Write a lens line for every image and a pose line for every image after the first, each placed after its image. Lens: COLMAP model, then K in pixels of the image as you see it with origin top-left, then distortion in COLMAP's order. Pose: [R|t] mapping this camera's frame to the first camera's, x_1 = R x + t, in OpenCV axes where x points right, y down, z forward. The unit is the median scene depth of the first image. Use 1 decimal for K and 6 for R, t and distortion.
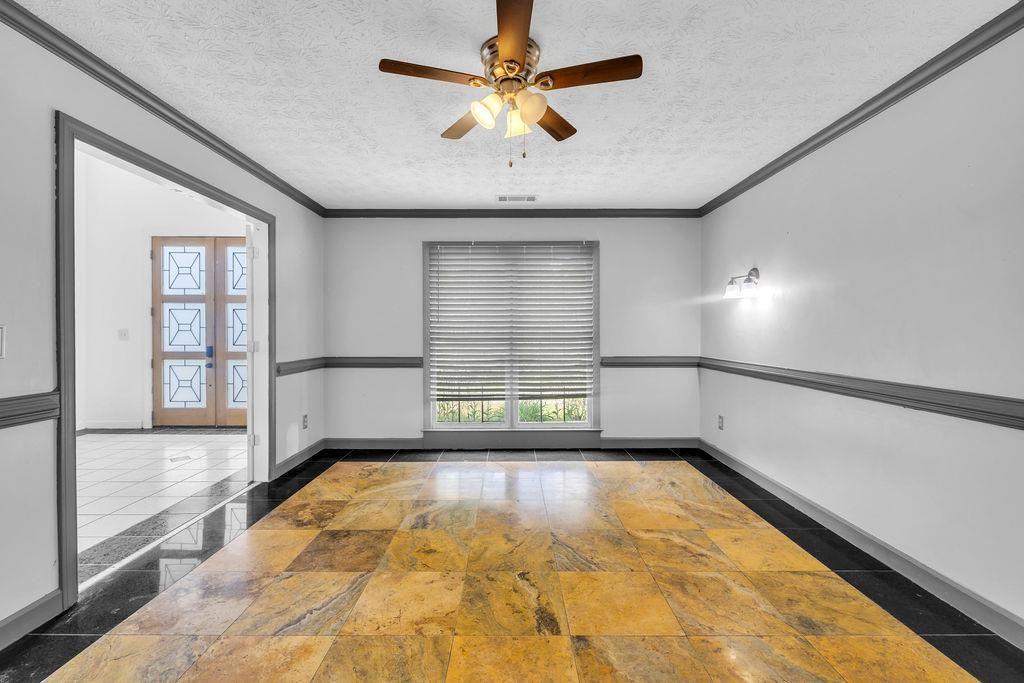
lens RADIAL K [[442.2, 0, 508.0], [0, 442.2, 337.5], [0, 0, 1]] dist [0.000479, 0.000061]
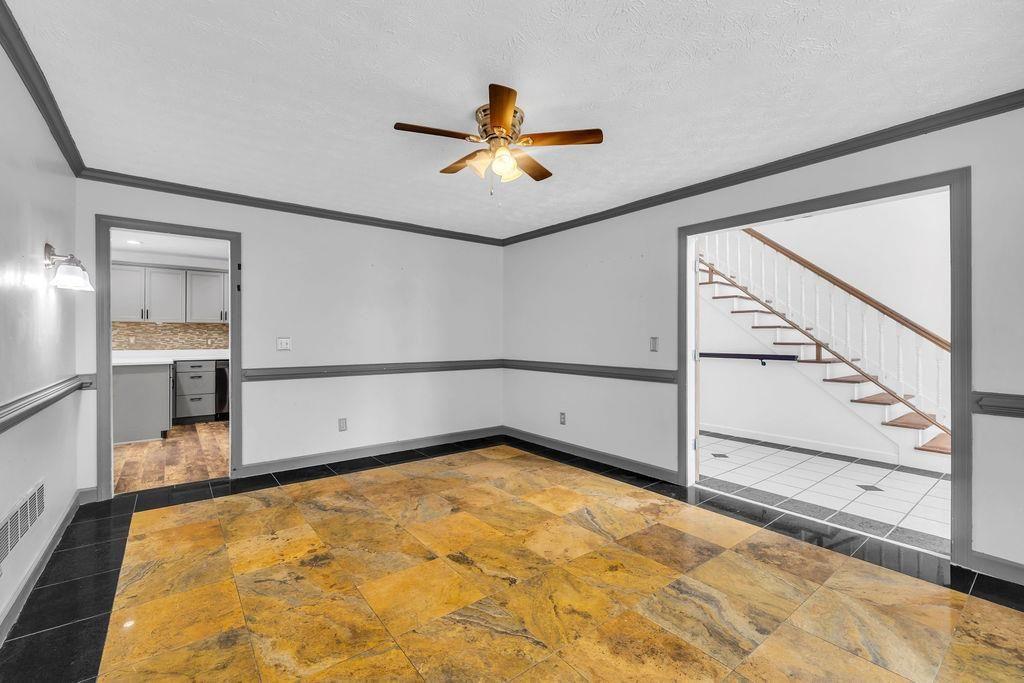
lens RADIAL K [[442.2, 0, 508.0], [0, 442.2, 337.5], [0, 0, 1]] dist [0.000479, 0.000061]
pose [[-0.794807, -0.004178, -0.606847, 0.665393], [-0.012297, 0.999882, 0.009222, -0.029022], [0.606737, 0.014792, -0.794765, 1.813823]]
